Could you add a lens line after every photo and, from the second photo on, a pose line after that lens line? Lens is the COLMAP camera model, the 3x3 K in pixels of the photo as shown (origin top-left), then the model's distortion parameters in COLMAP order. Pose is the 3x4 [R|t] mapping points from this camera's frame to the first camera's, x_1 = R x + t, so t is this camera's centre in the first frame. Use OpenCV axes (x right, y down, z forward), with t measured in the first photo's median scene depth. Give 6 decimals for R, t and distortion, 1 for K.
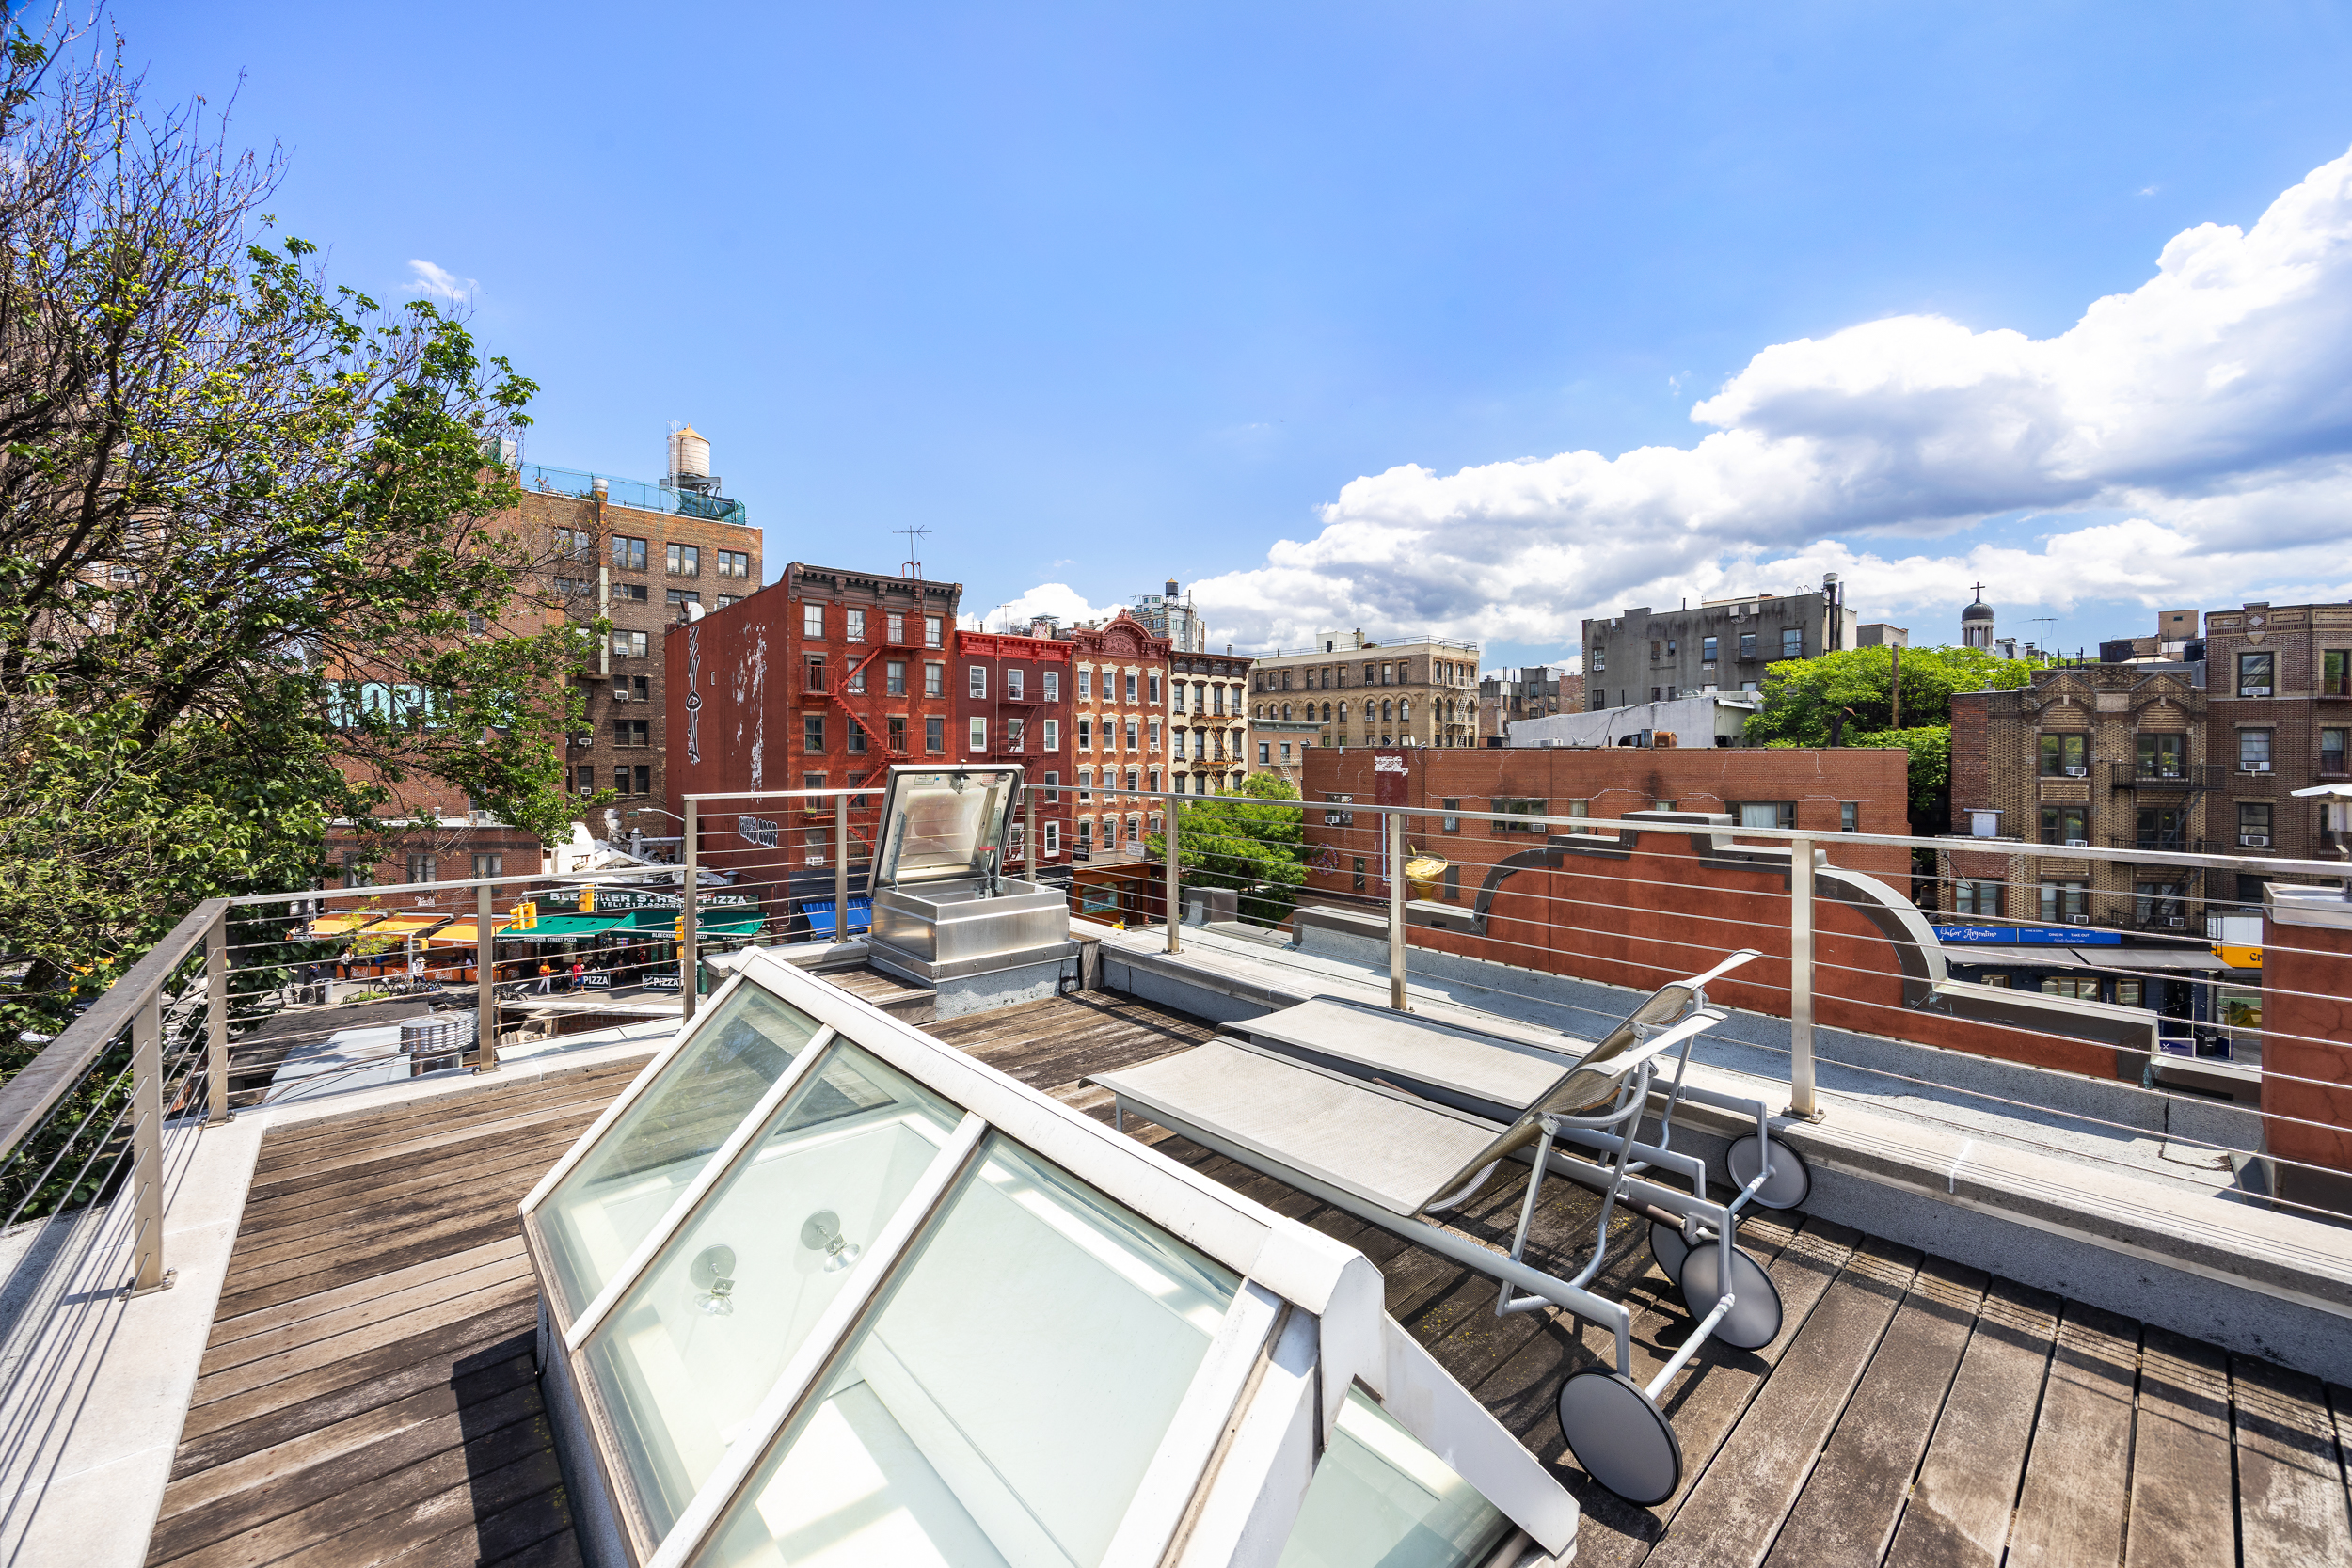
lens RADIAL K [[914.7, 0, 1180.6], [0, 914.7, 753.3], [0, 0, 1]] dist [0.001001, 0.000318]
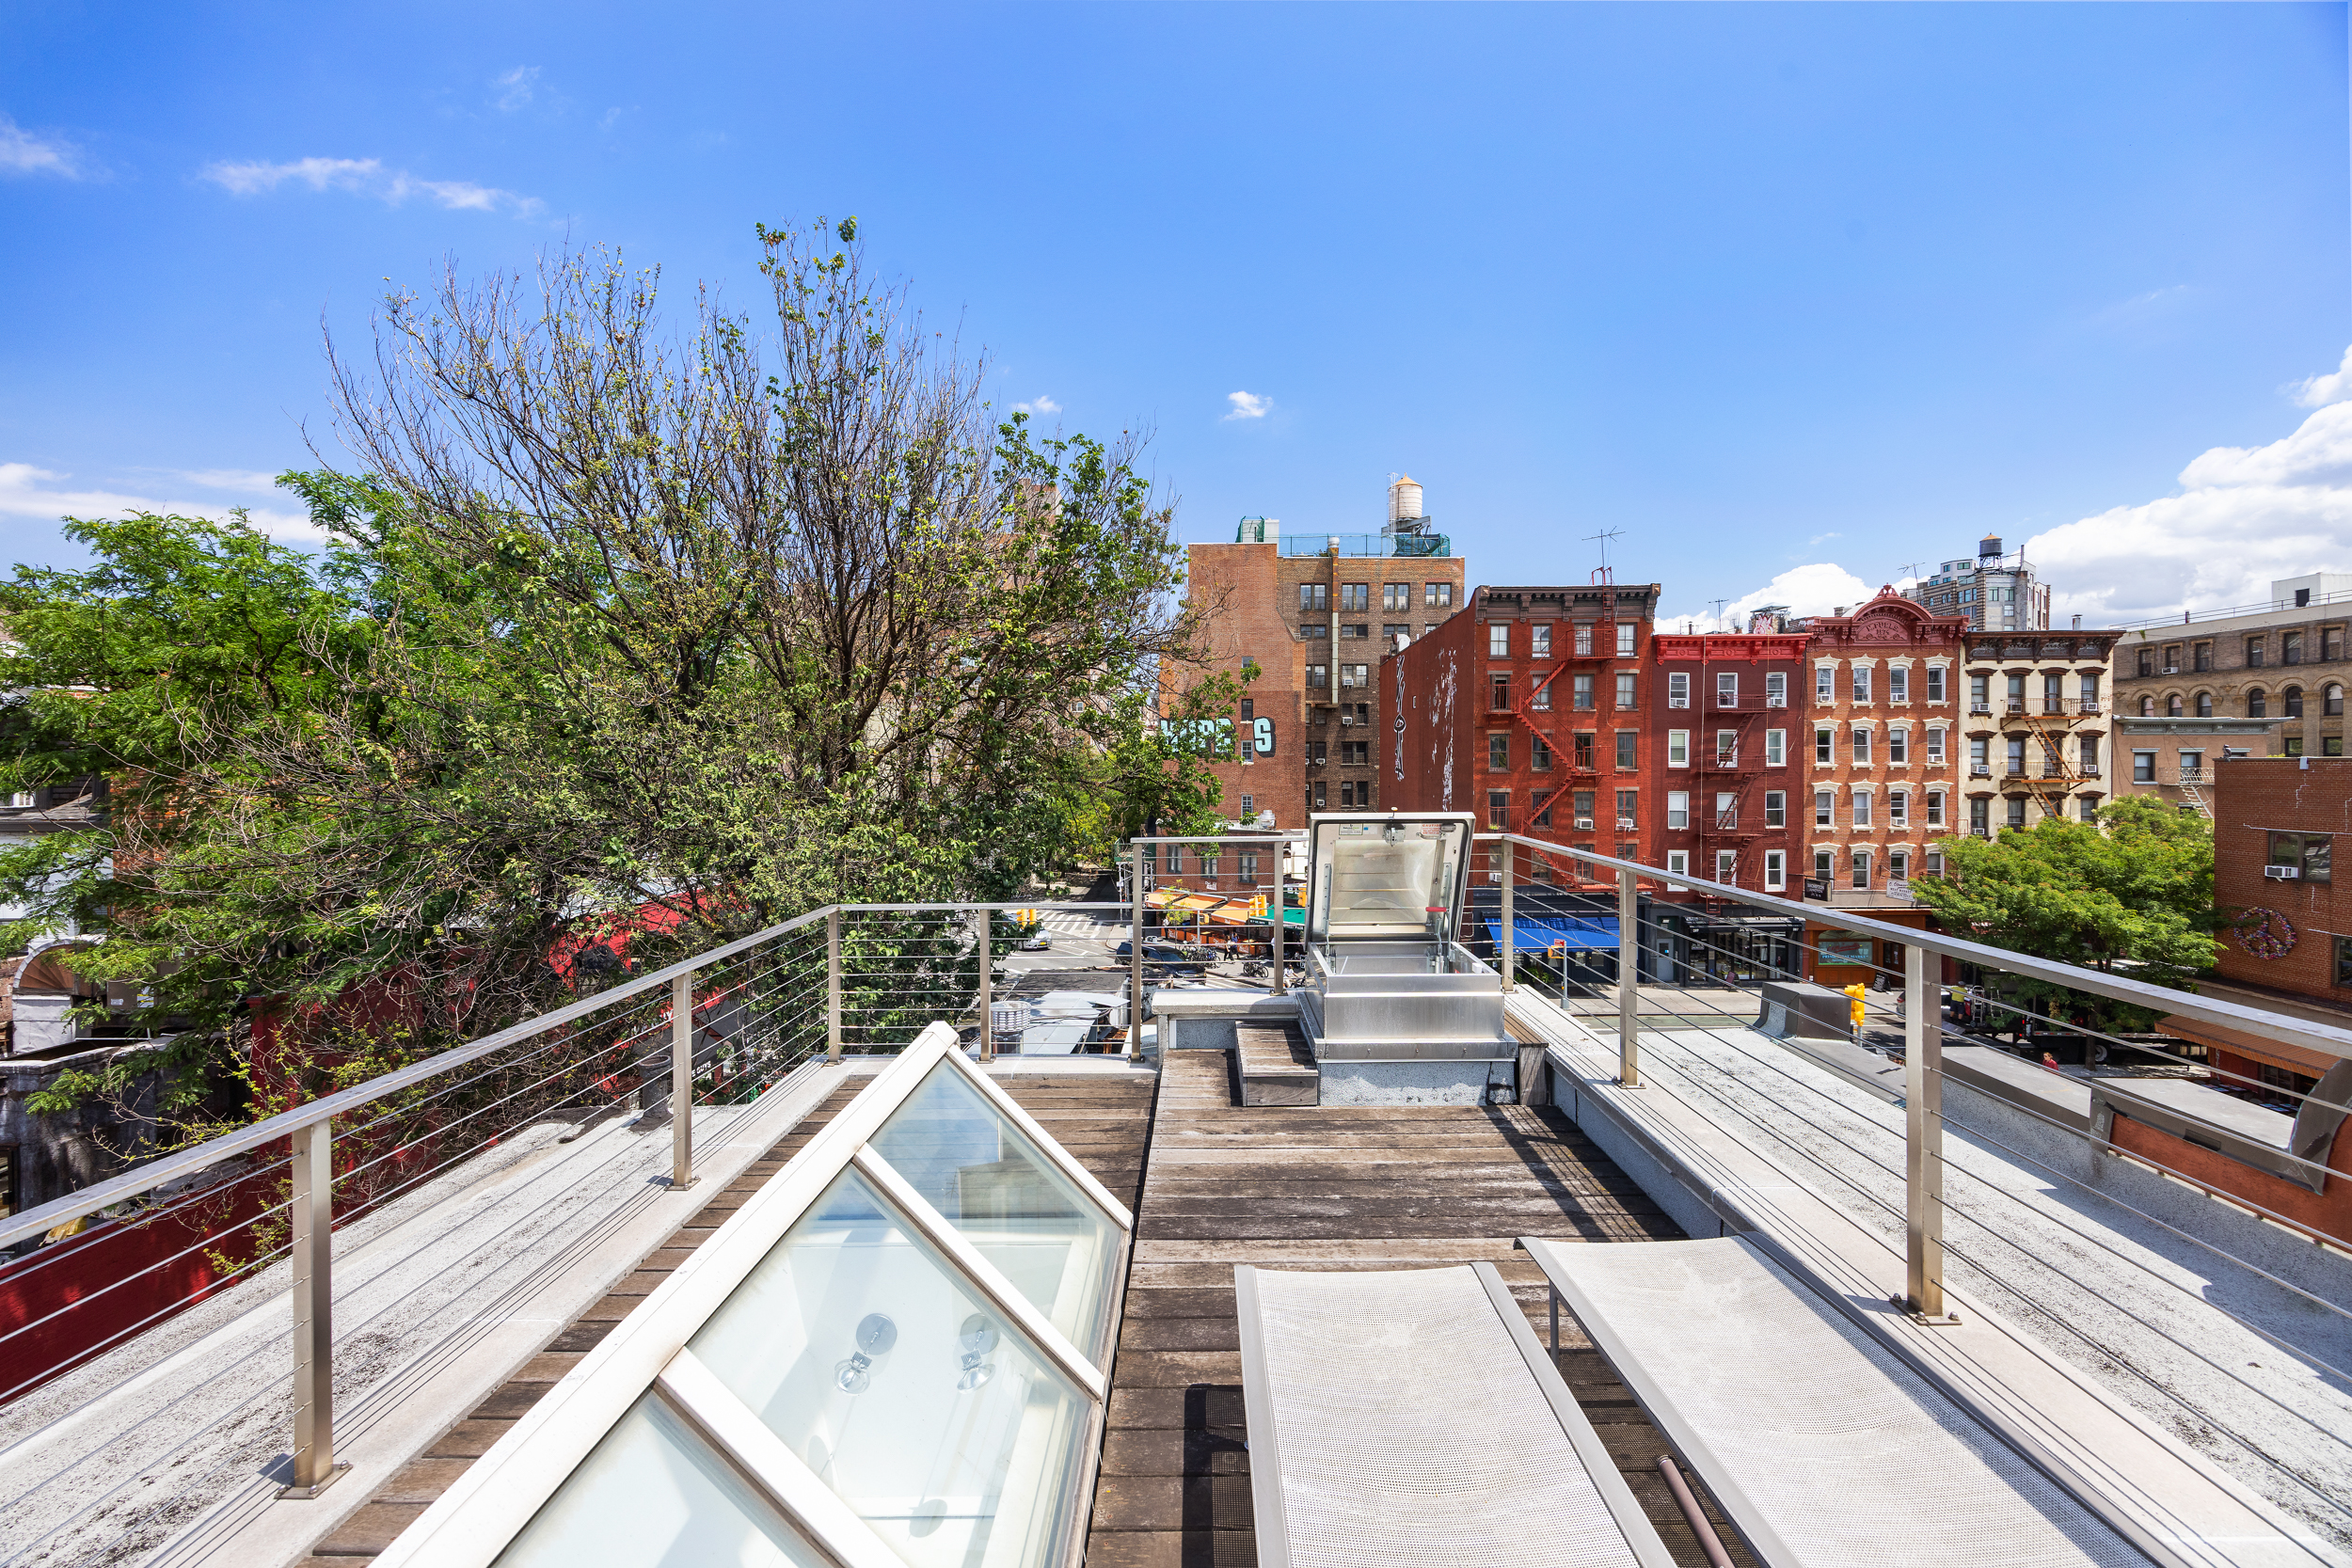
lens RADIAL K [[904.5, 0, 1206.2], [0, 904.5, 769.5], [0, 0, 1]] dist [0.000841, 0.000188]
pose [[0.745008, -0.004355, -0.667041, 0.024040], [0.006523, 0.999978, 0.000757, -0.003671], [0.667023, -0.004915, 0.745021, 0.027006]]
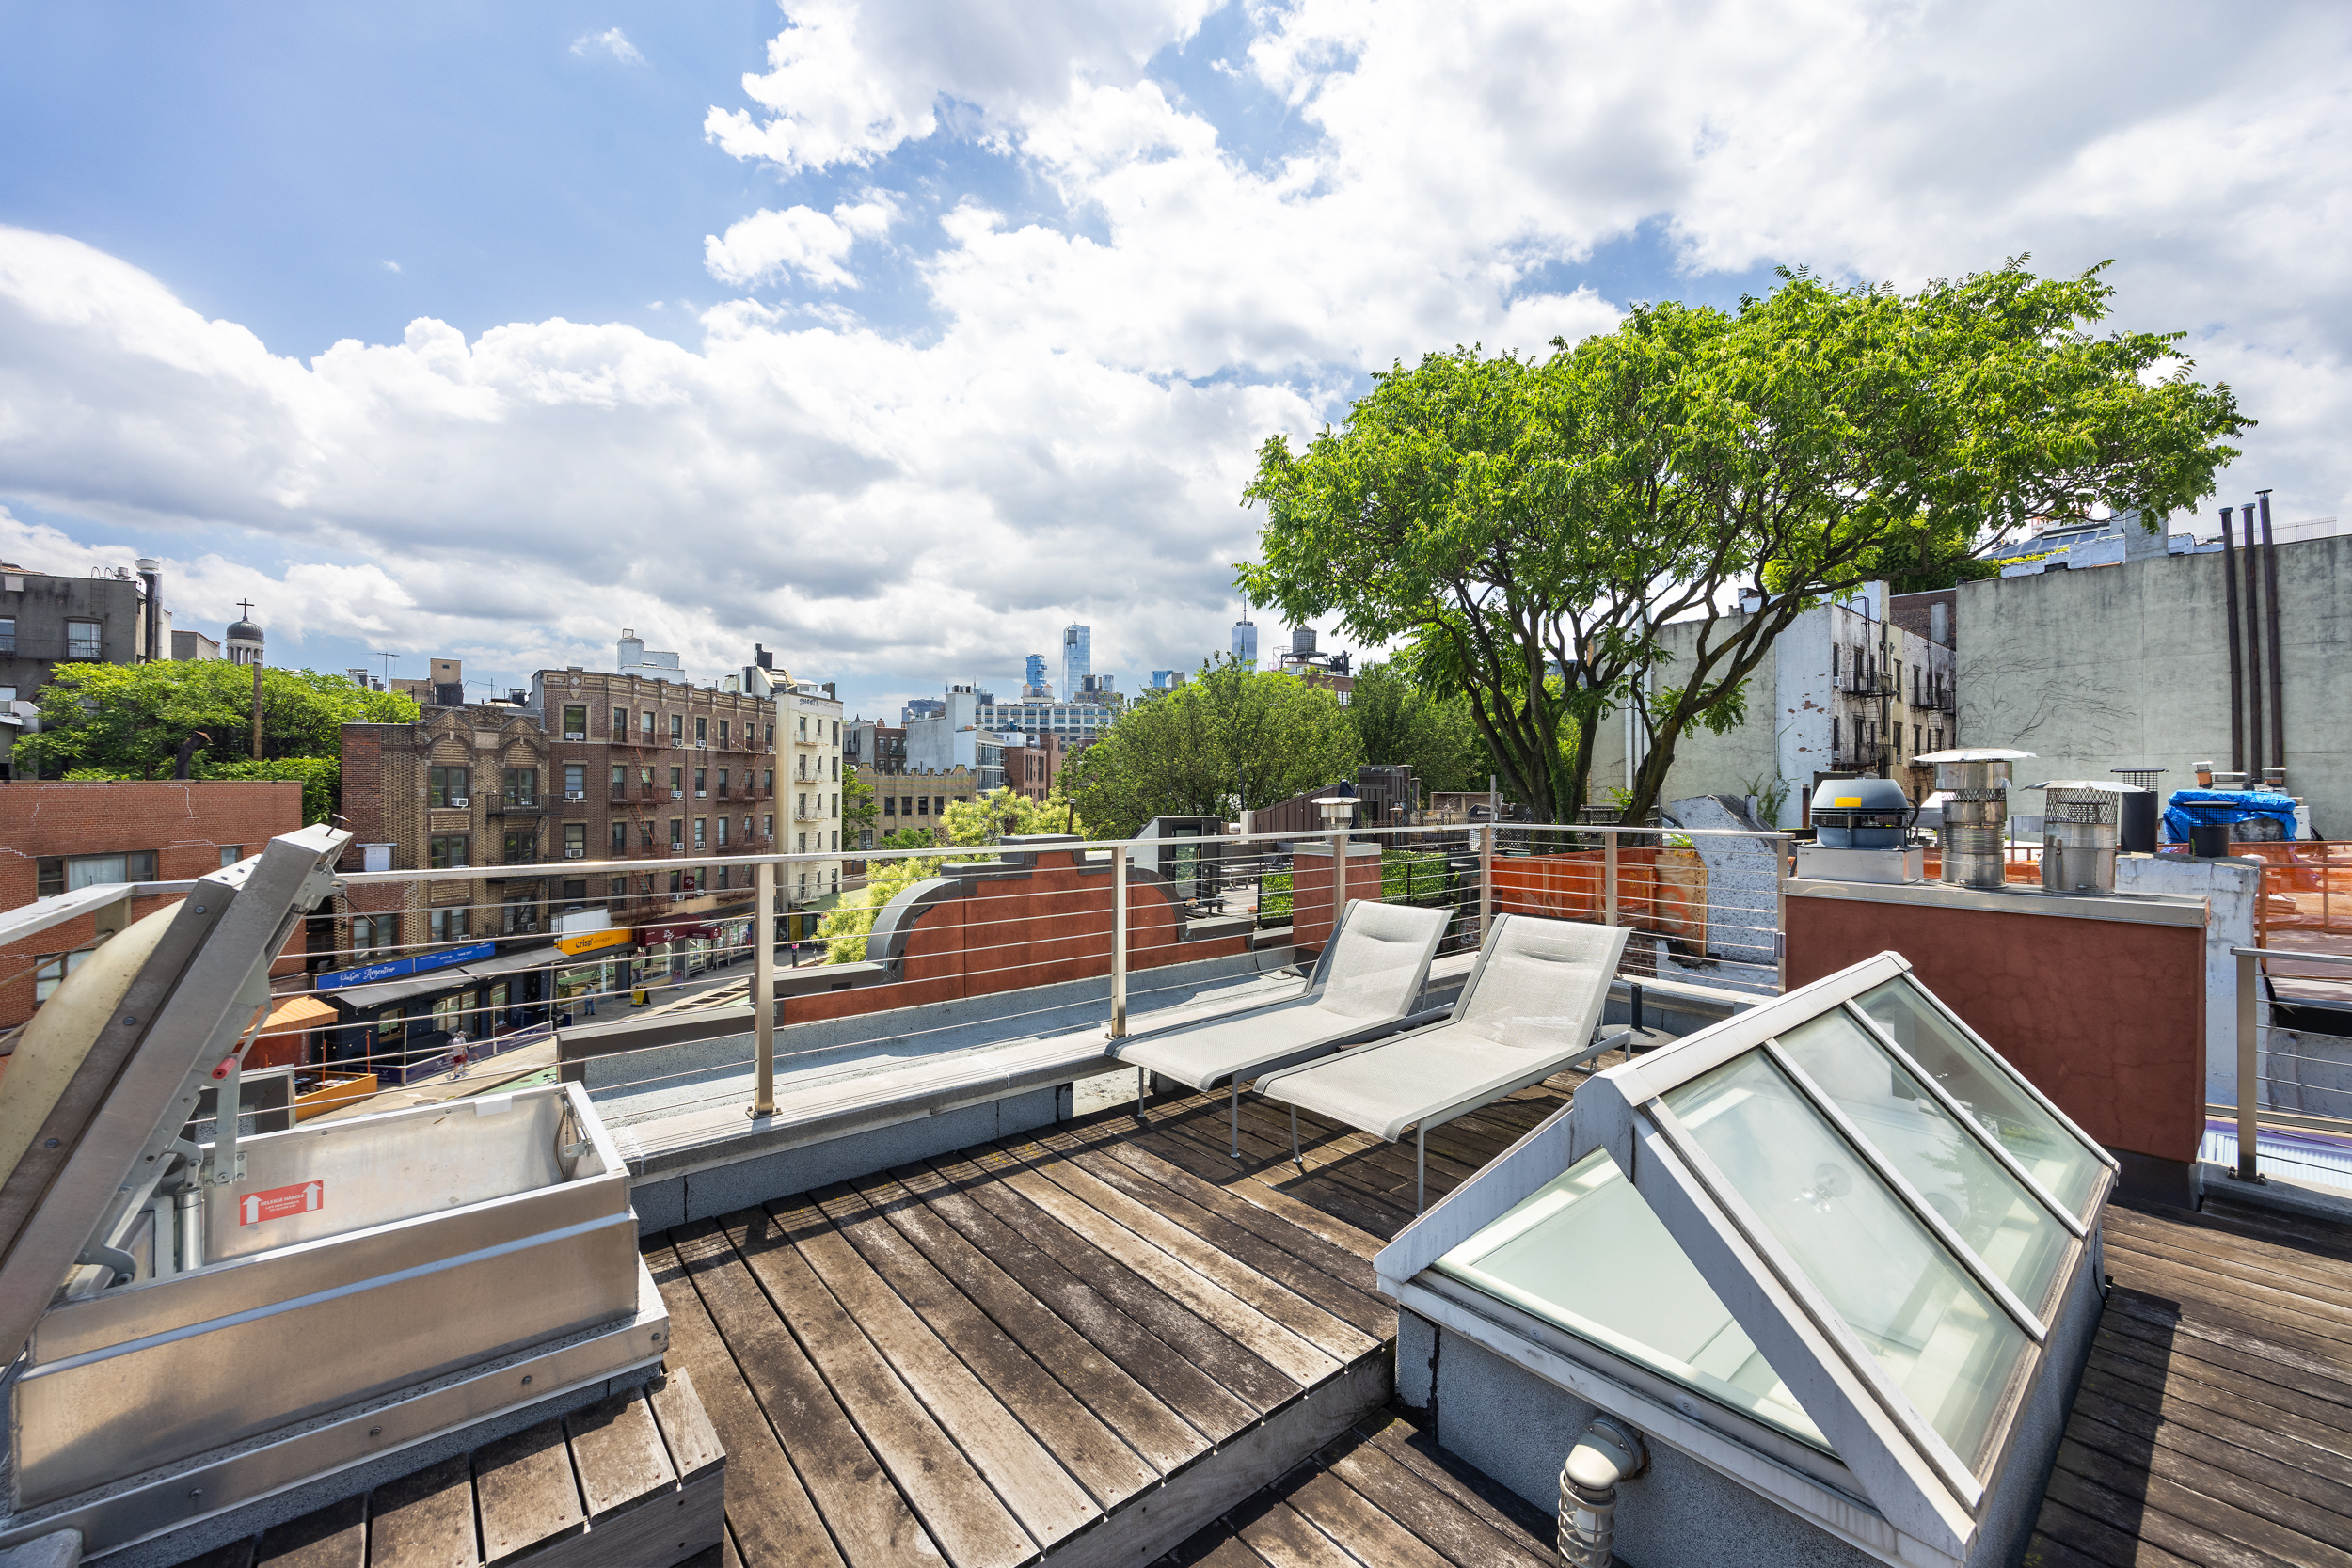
lens RADIAL K [[925.0, 0, 1197.8], [0, 925.0, 783.8], [0, 0, 1]] dist [0.000447, 0.000084]
pose [[0.024833, -0.003732, 0.999685, -0.067951], [0.005990, 0.999976, 0.003584, -0.000603], [-0.999674, 0.005899, 0.024855, 0.075097]]
